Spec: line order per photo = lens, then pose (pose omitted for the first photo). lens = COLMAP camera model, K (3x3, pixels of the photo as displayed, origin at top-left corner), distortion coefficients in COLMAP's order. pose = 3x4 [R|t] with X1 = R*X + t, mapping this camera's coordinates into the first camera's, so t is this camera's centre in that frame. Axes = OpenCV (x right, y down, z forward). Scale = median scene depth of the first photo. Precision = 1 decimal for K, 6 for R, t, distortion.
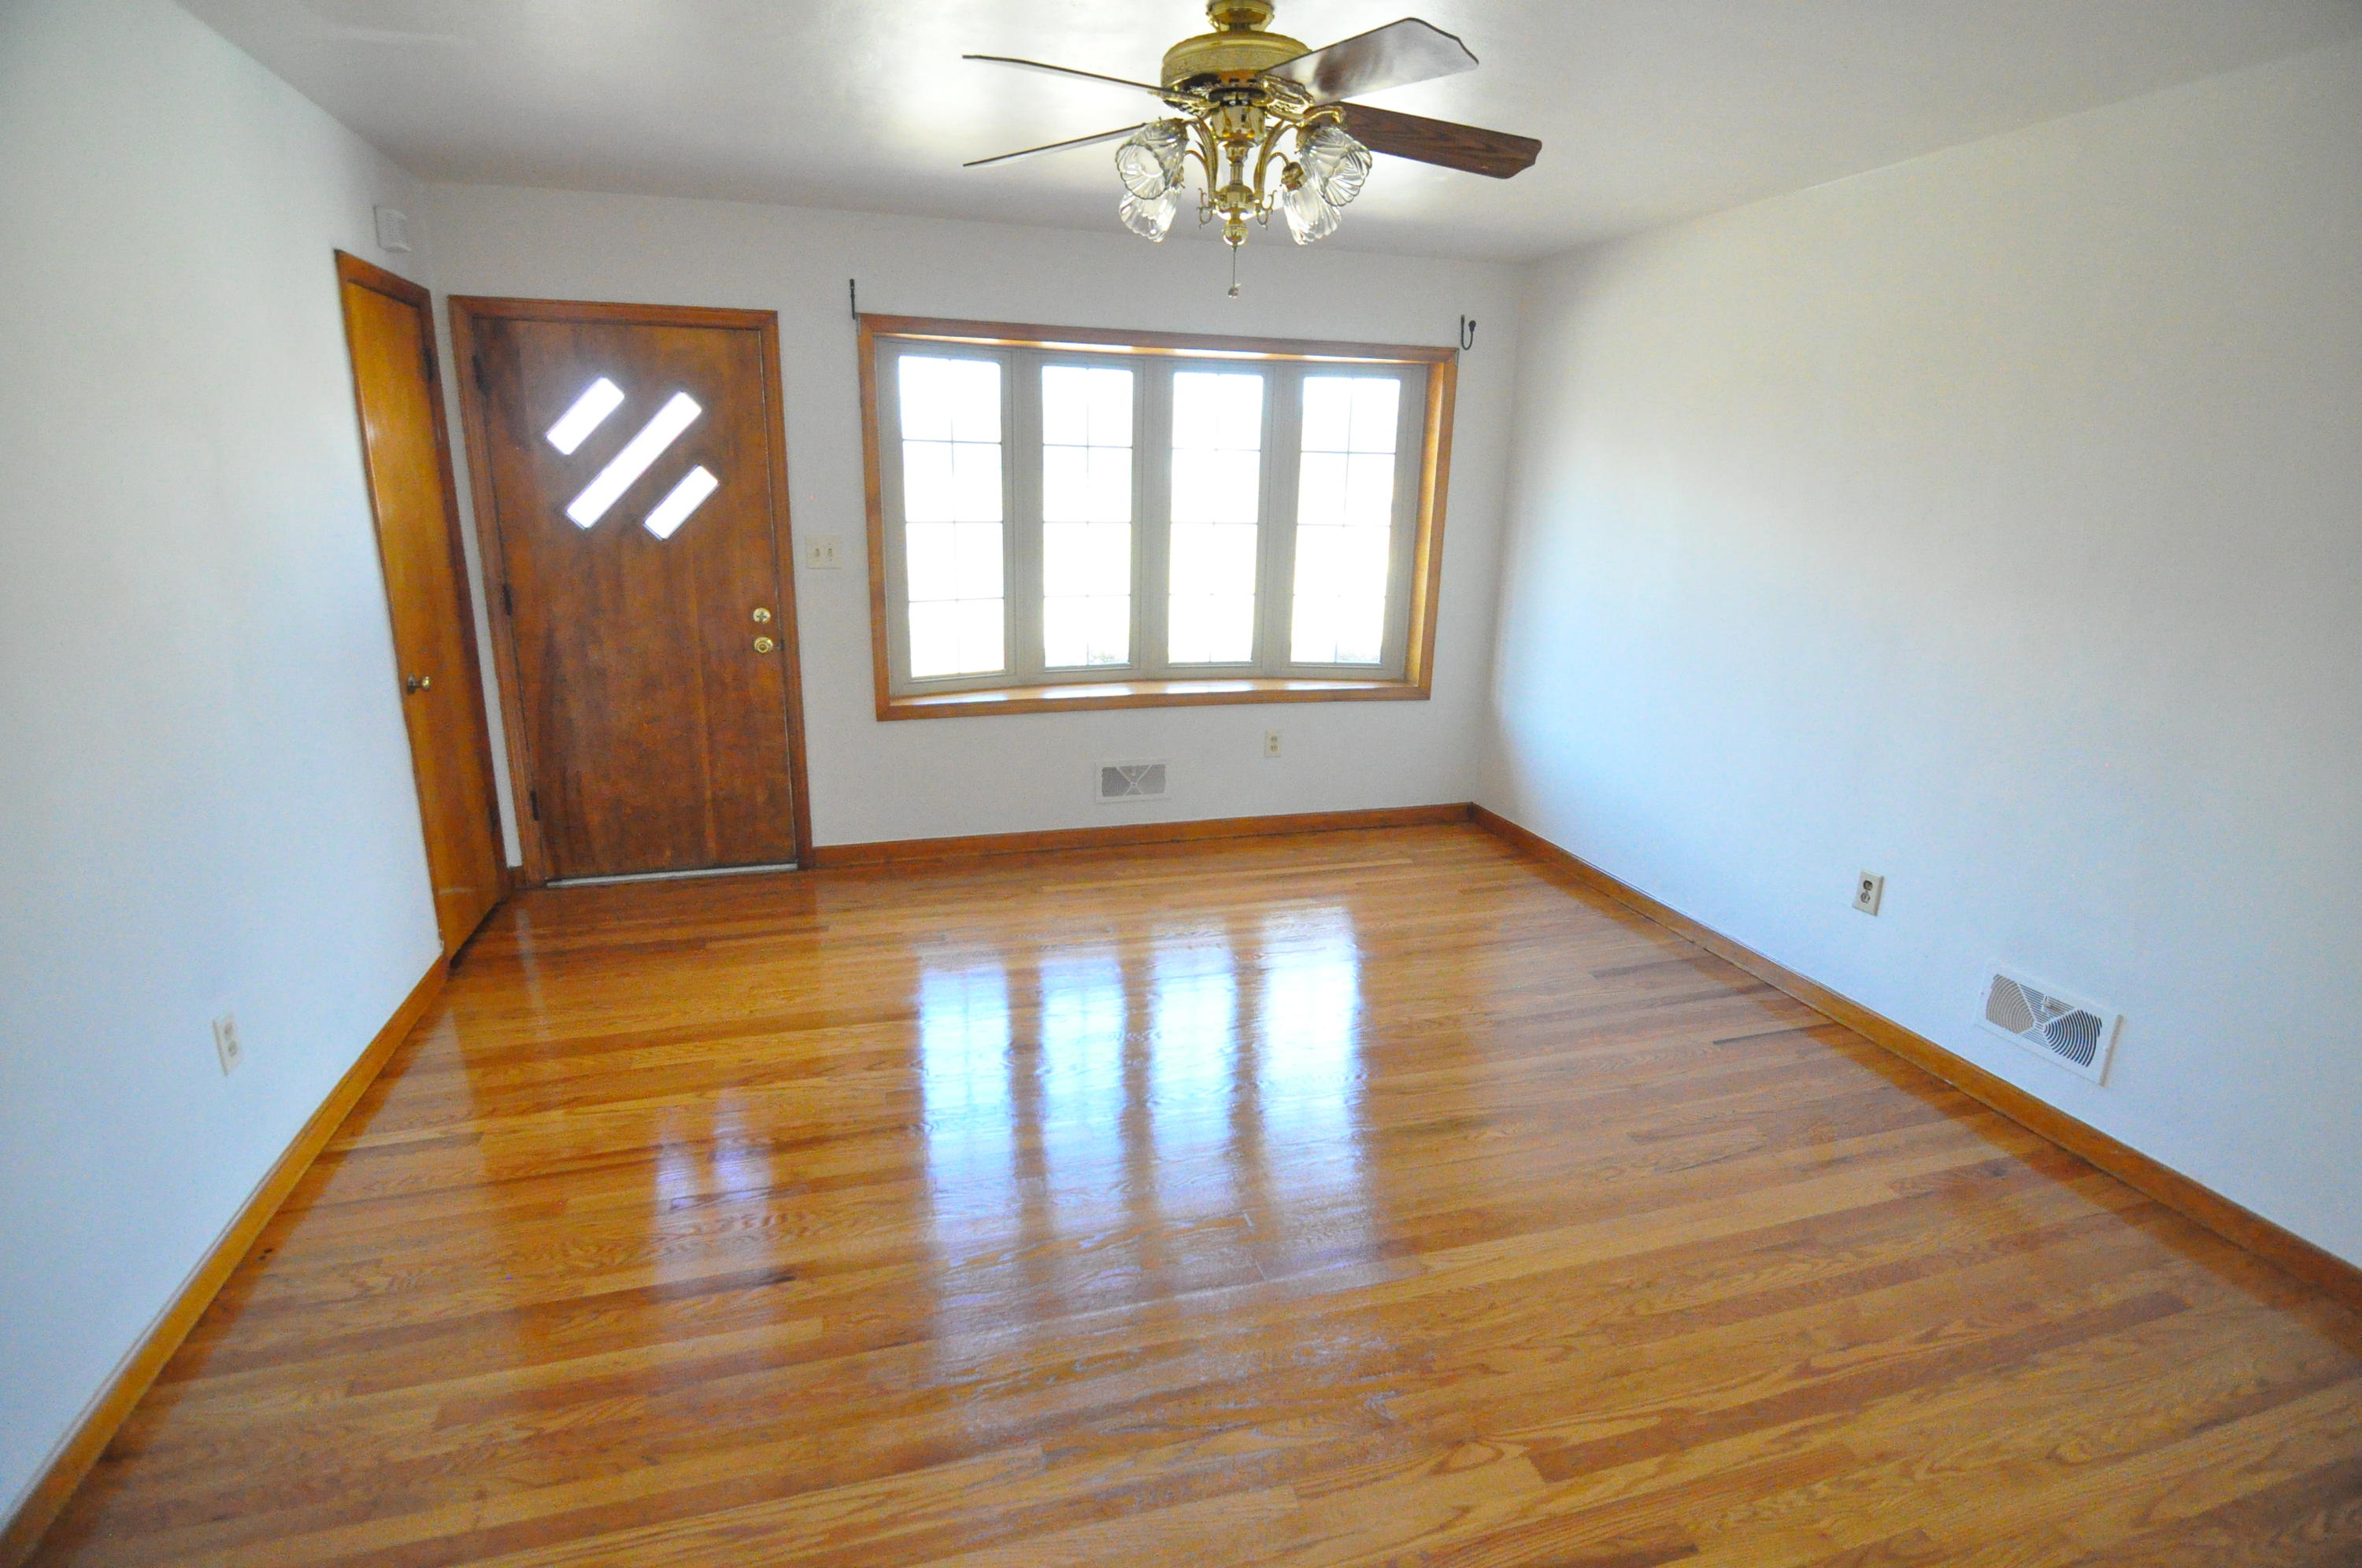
lens RADIAL K [[1140.6, 0, 1190.1], [0, 1140.6, 785.3], [0, 0, 1]] dist [-0.008303, -0.008220]
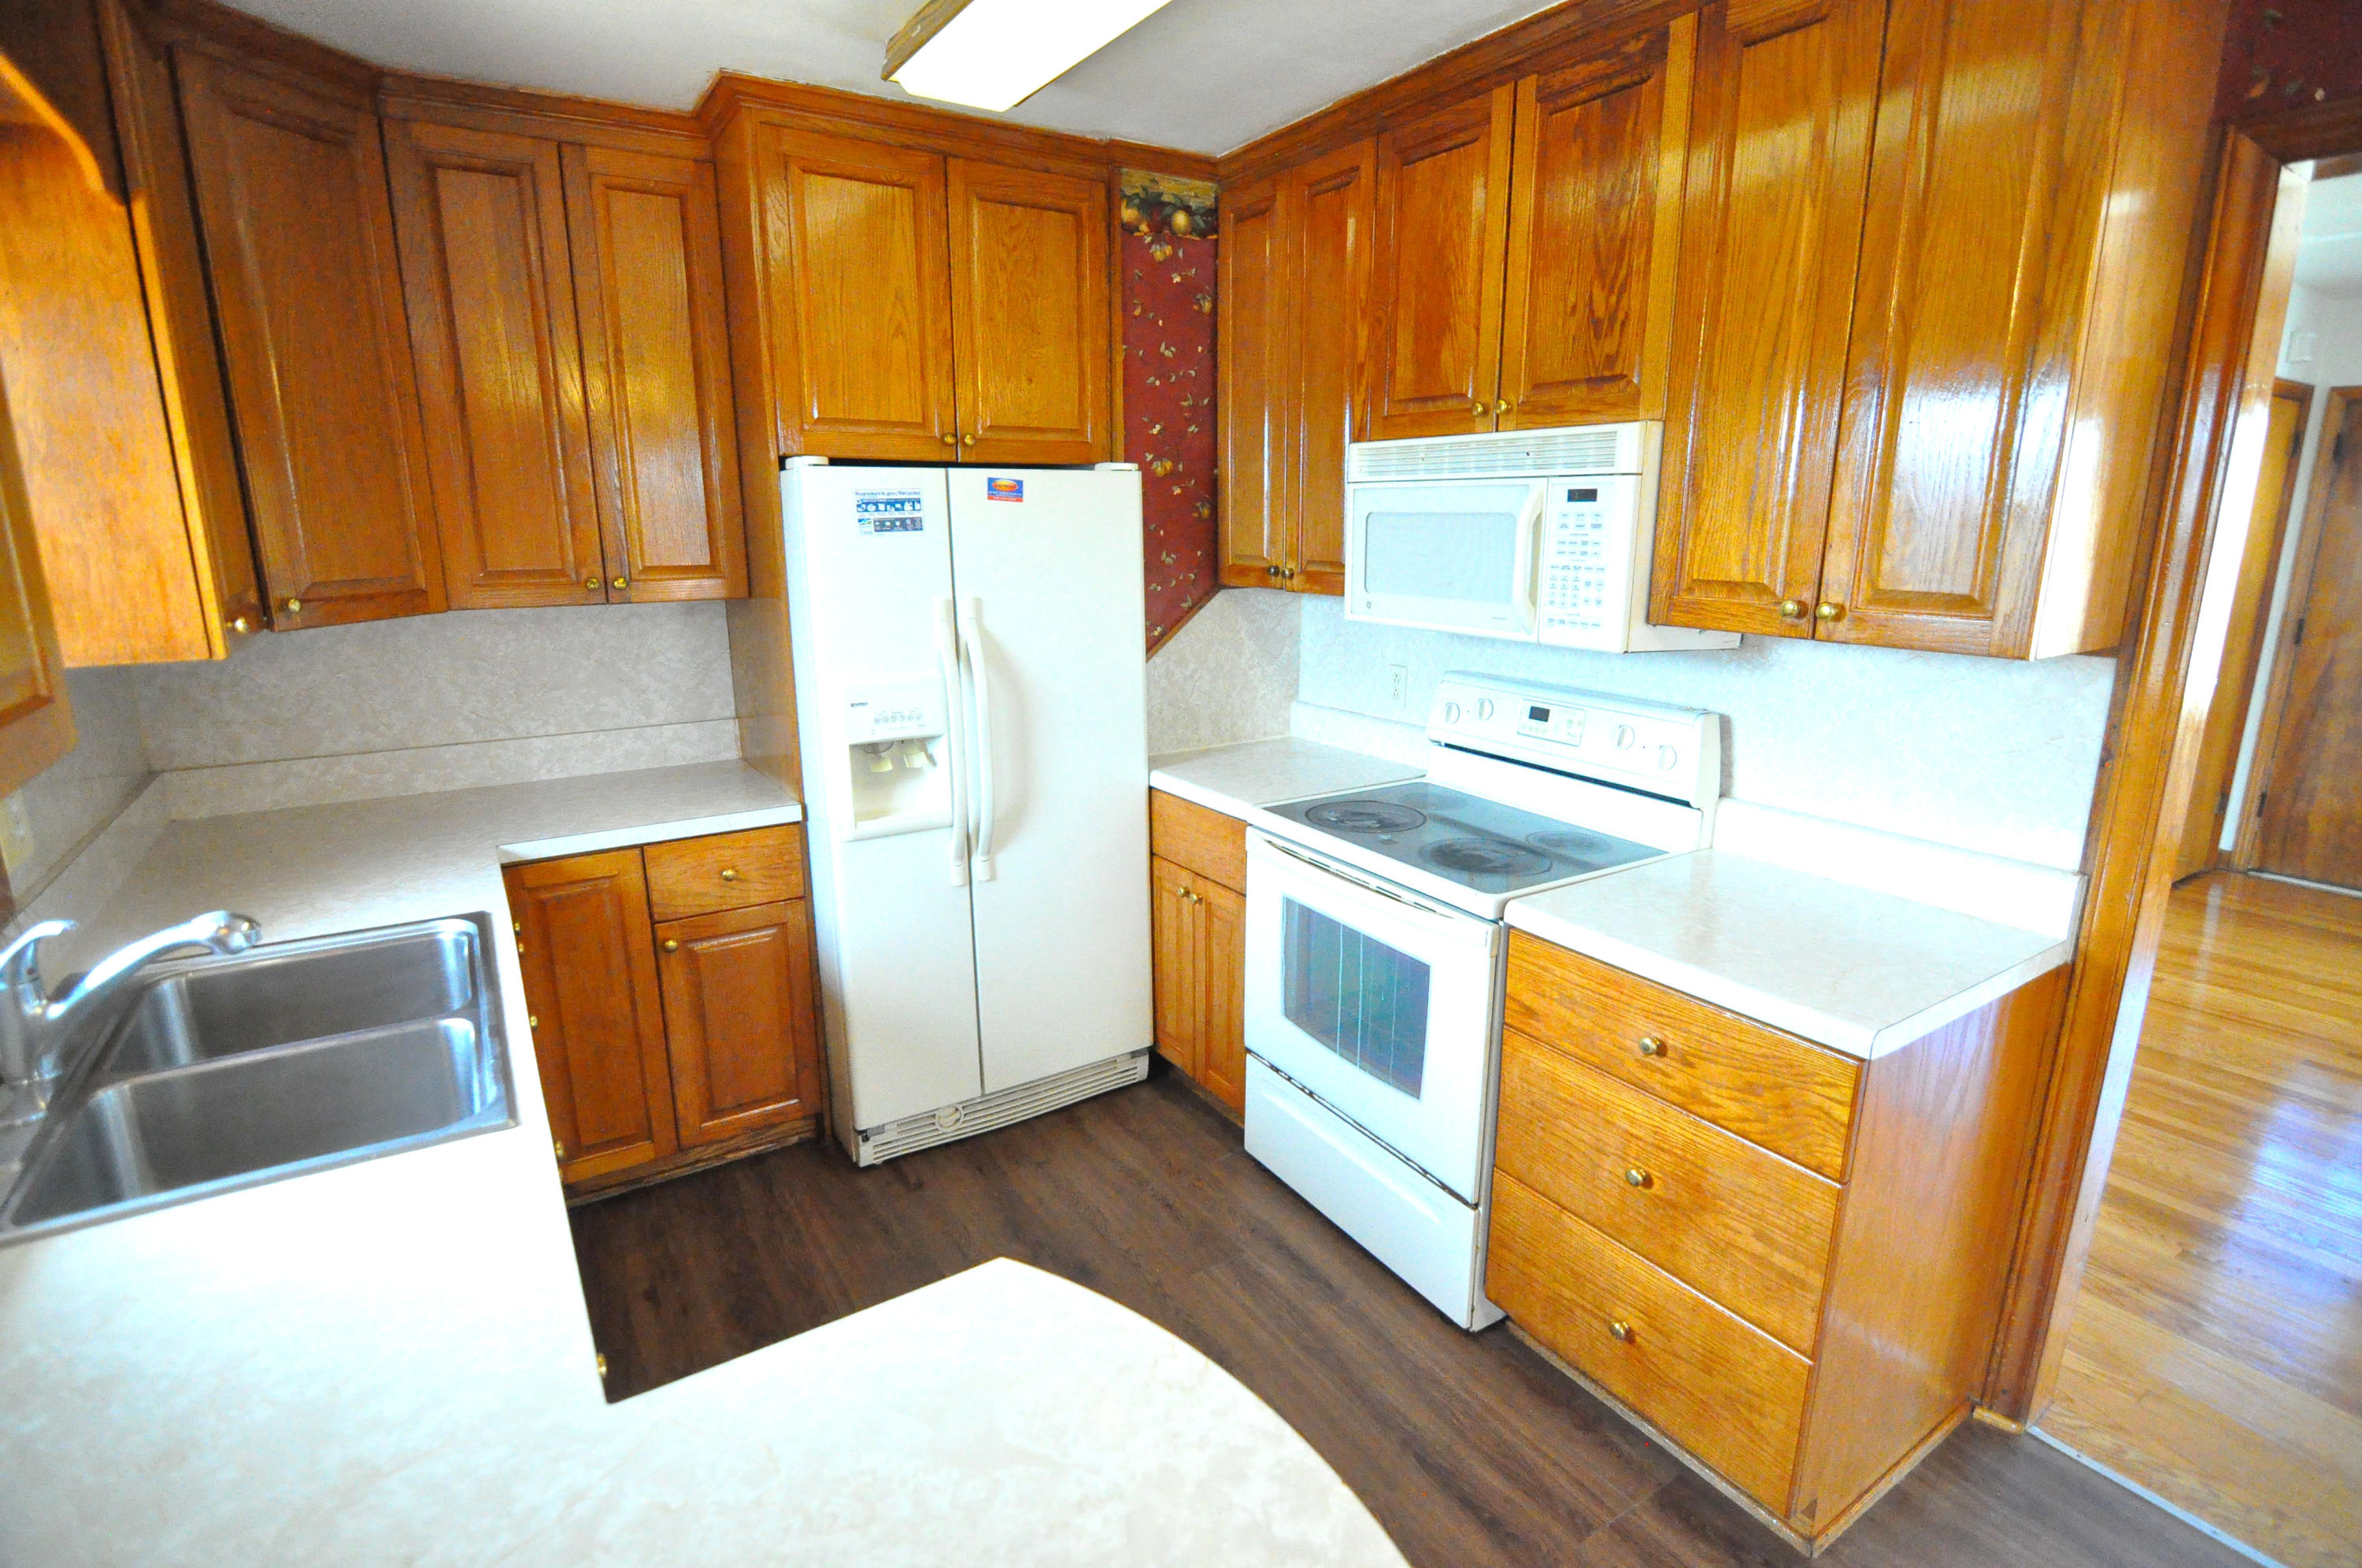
lens RADIAL K [[1140.6, 0, 1180.4], [0, 1140.6, 795.9], [0, 0, 1]] dist [-0.008303, -0.008220]
pose [[0.277886, 0.203758, -0.938755, 0.200918], [-0.239913, 0.960998, 0.137568, 0.113420], [0.930173, 0.186991, 0.315932, -0.406588]]
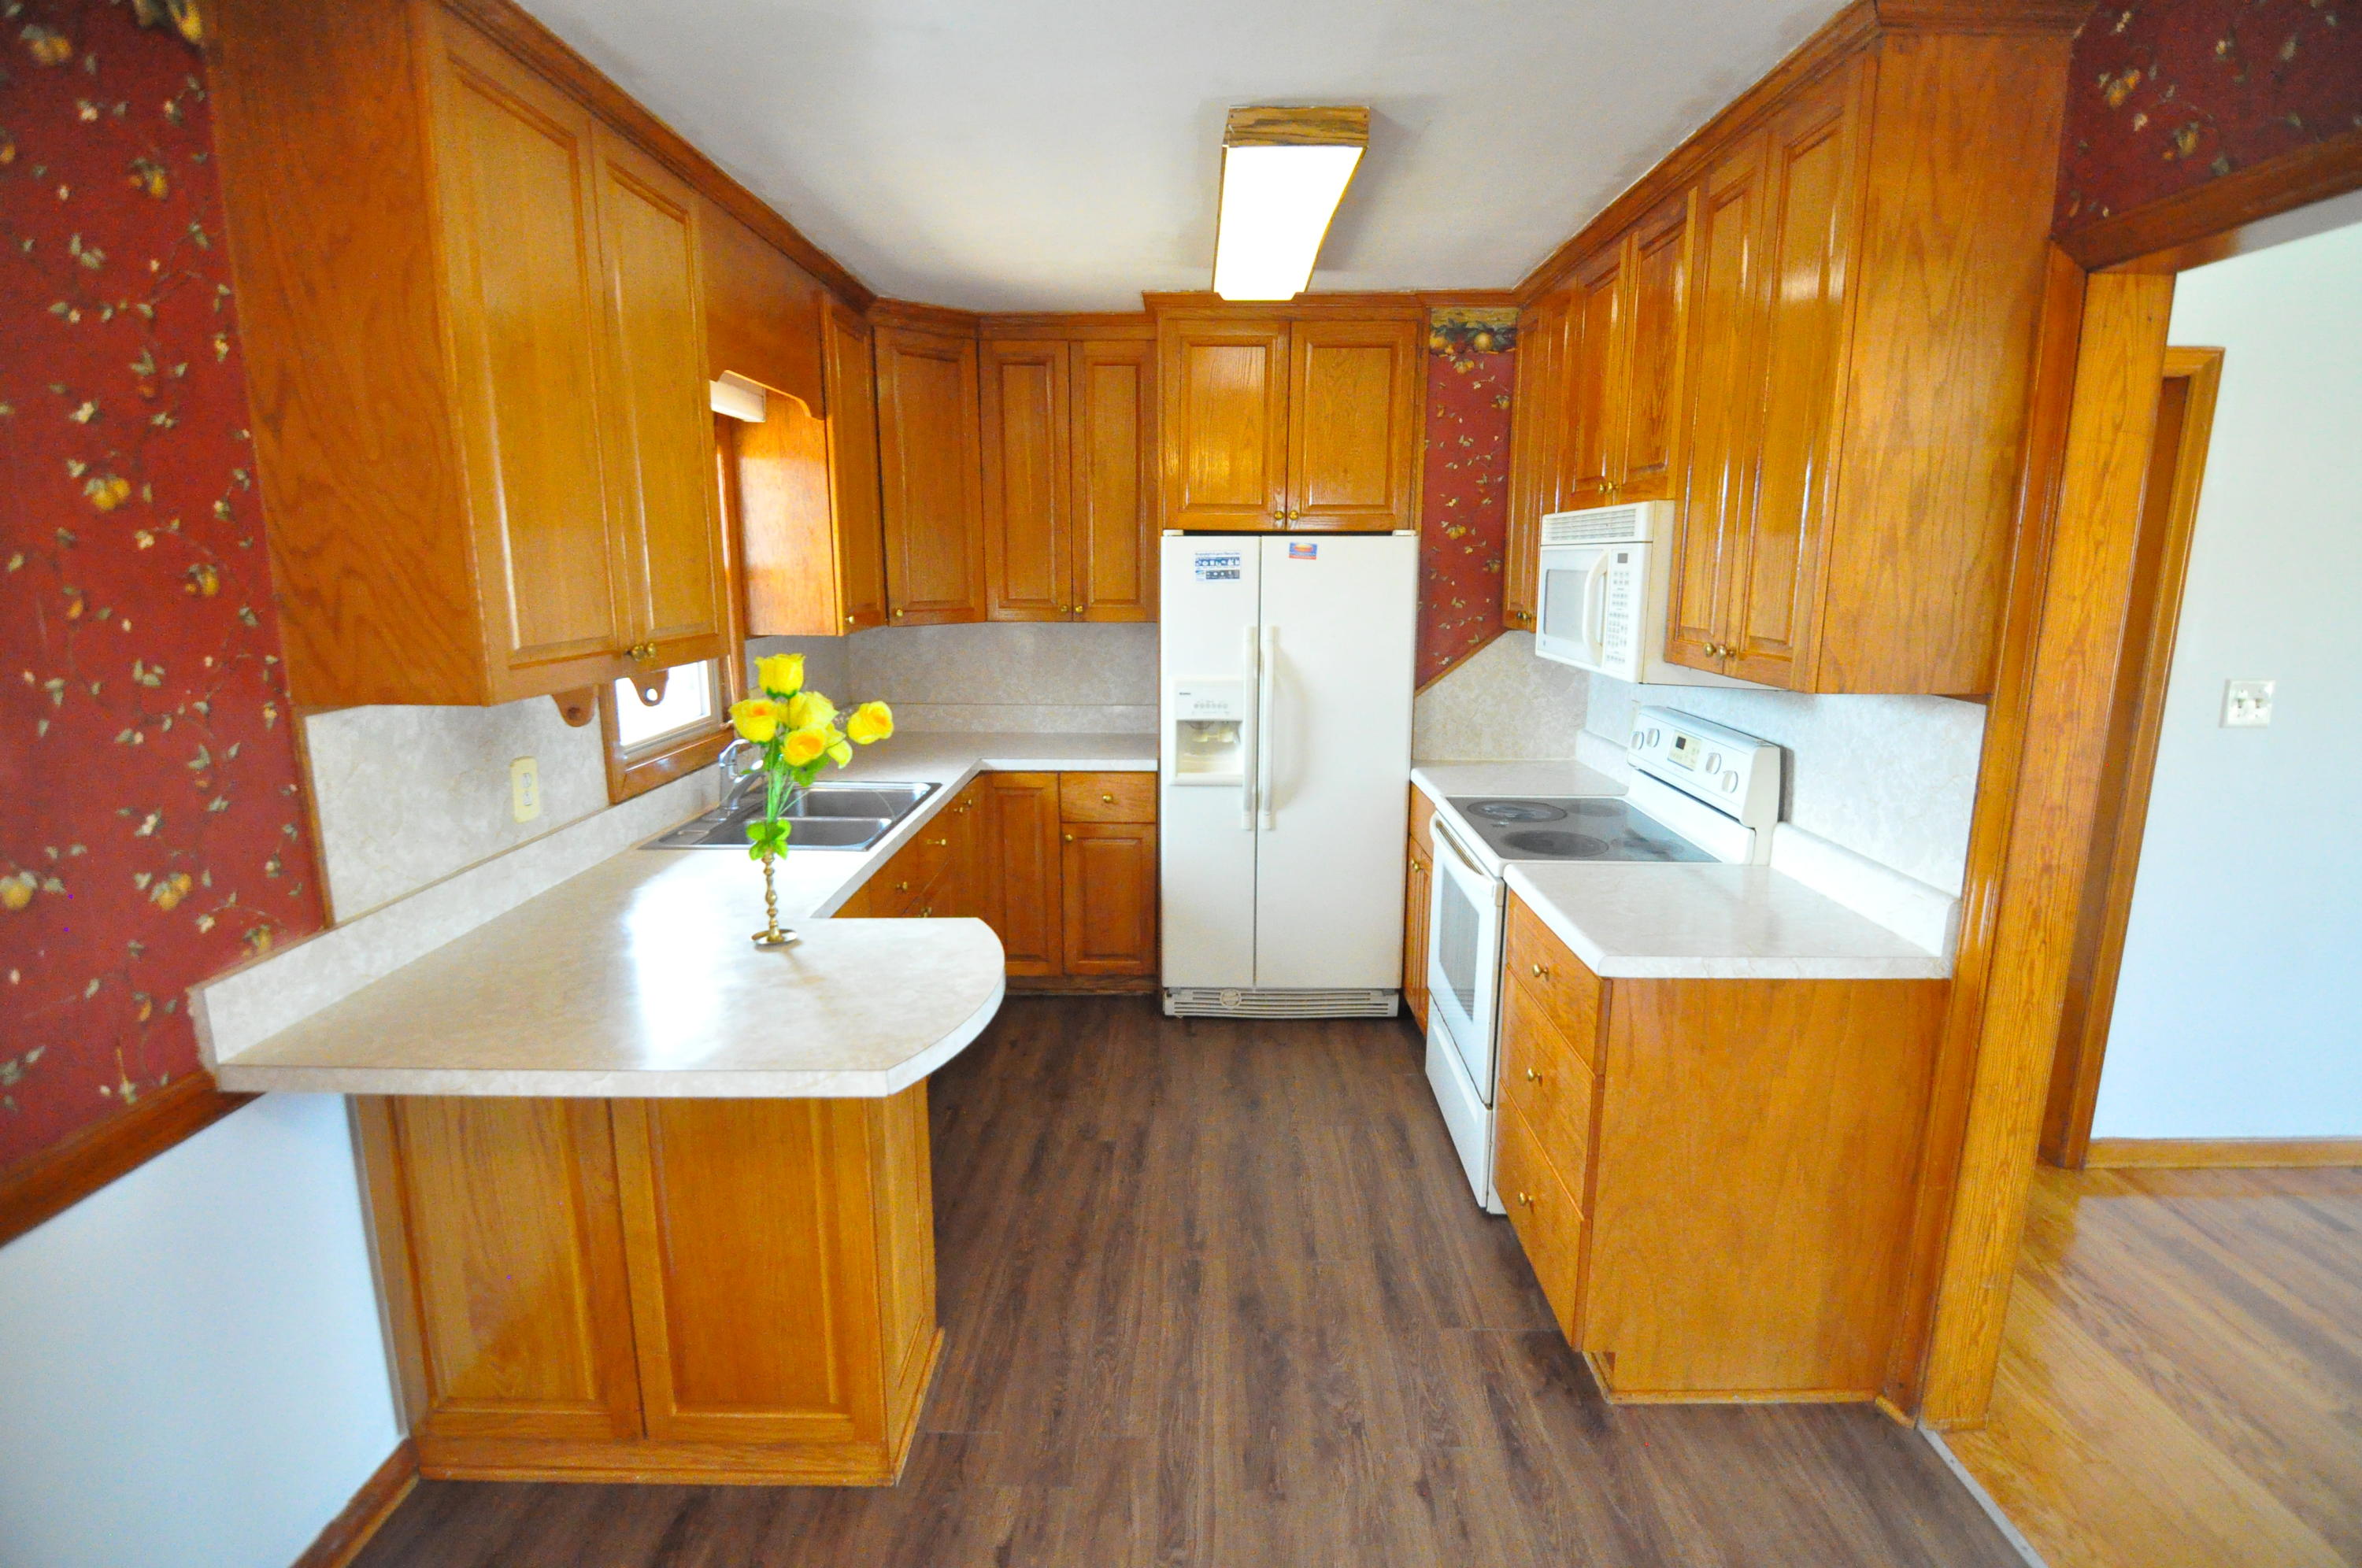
lens RADIAL K [[1140.6, 0, 1182.1], [0, 1140.6, 804.2], [0, 0, 1]] dist [-0.008303, -0.008220]
pose [[-0.298339, 0.171199, -0.938981, 0.404701], [-0.259405, 0.932208, 0.252384, 0.055292], [0.918533, 0.318872, -0.233704, -0.185034]]
